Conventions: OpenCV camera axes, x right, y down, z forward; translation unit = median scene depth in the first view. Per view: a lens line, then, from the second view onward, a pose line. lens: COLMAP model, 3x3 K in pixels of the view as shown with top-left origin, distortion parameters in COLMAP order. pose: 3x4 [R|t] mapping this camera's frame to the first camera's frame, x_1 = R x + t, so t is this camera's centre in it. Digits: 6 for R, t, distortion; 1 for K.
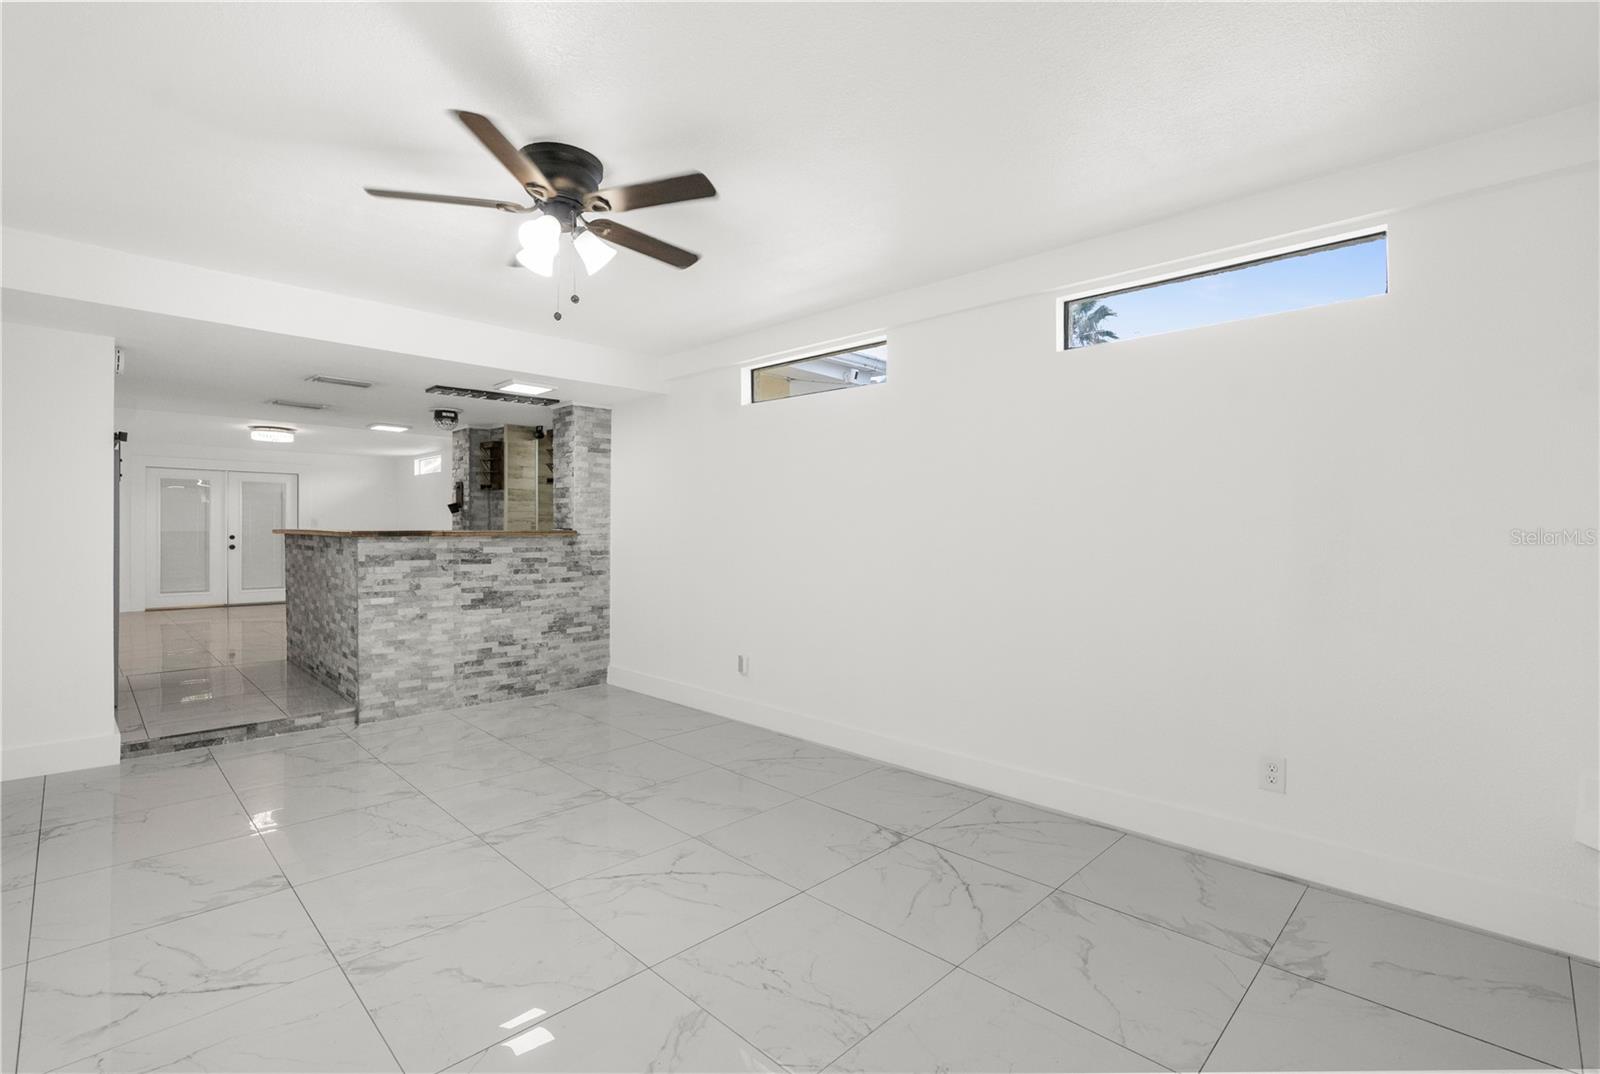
lens RADIAL K [[729.2, 0, 797.6], [0, 729.2, 529.5], [0, 0, 1]] dist [-0.018250, 0.008575]
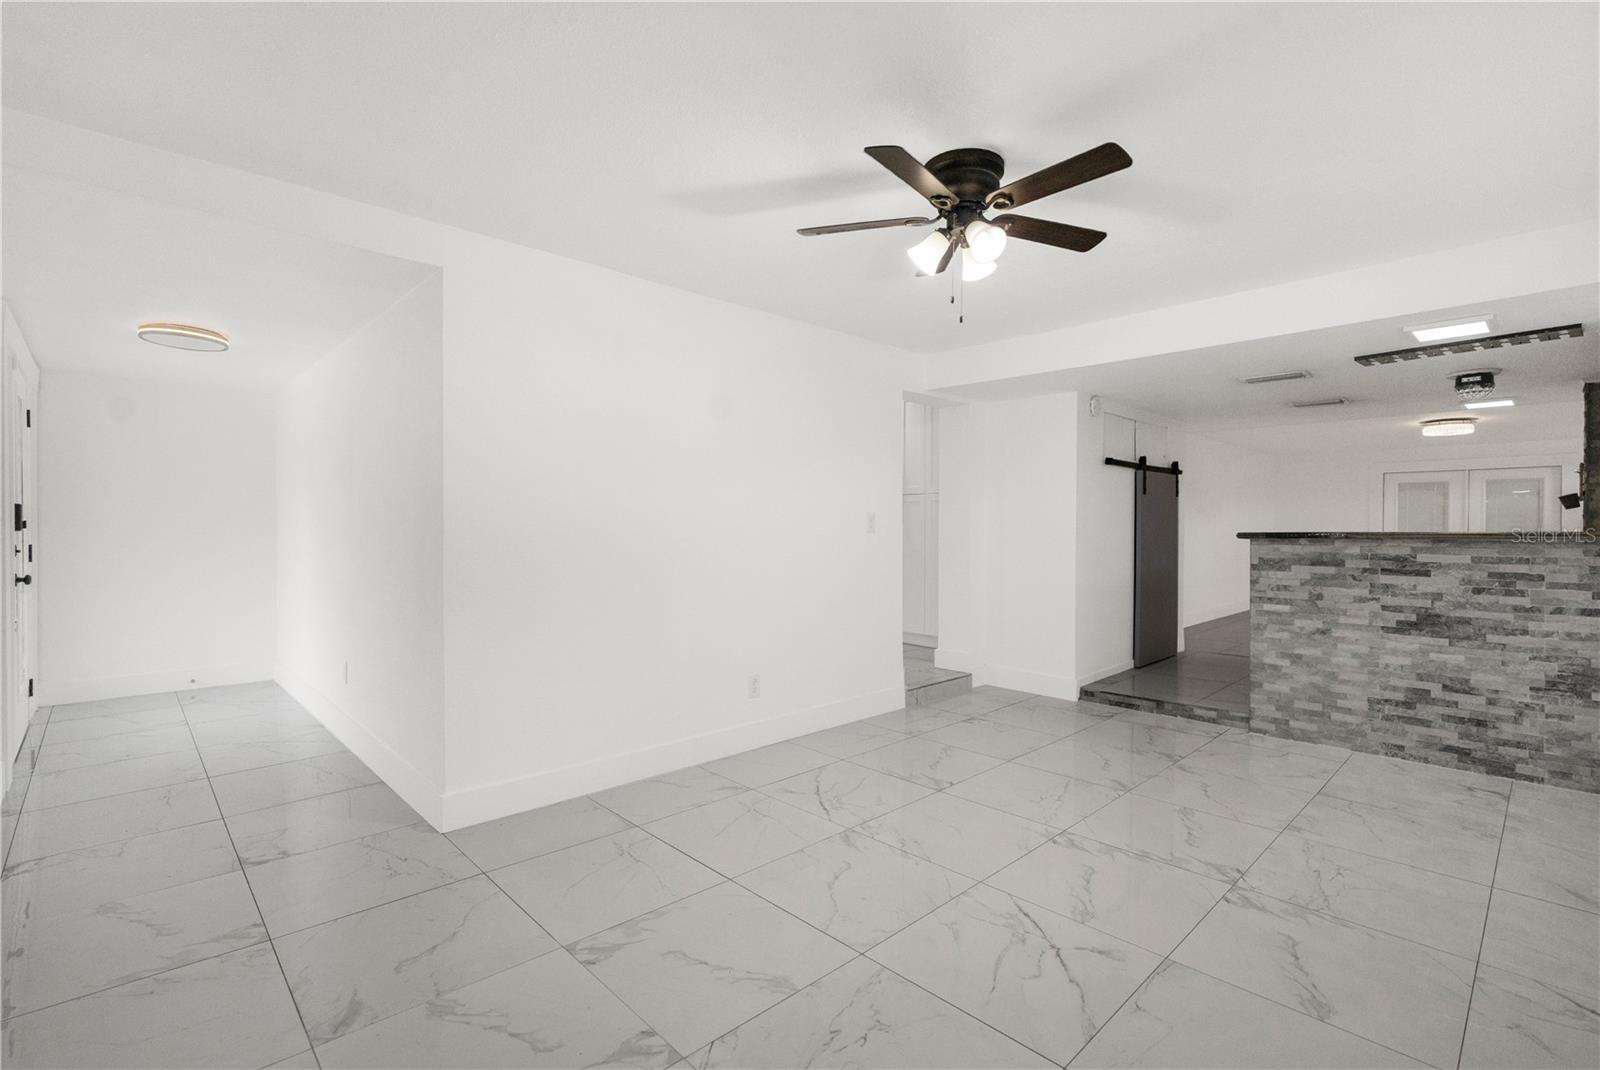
lens RADIAL K [[729.2, 0, 797.9], [0, 729.2, 531.0], [0, 0, 1]] dist [-0.018250, 0.008575]
pose [[-0.027202, 0.006978, -0.999606, 0.195489], [-0.011054, 0.999912, 0.007281, -0.000375], [0.999569, 0.011248, -0.027123, 0.222272]]
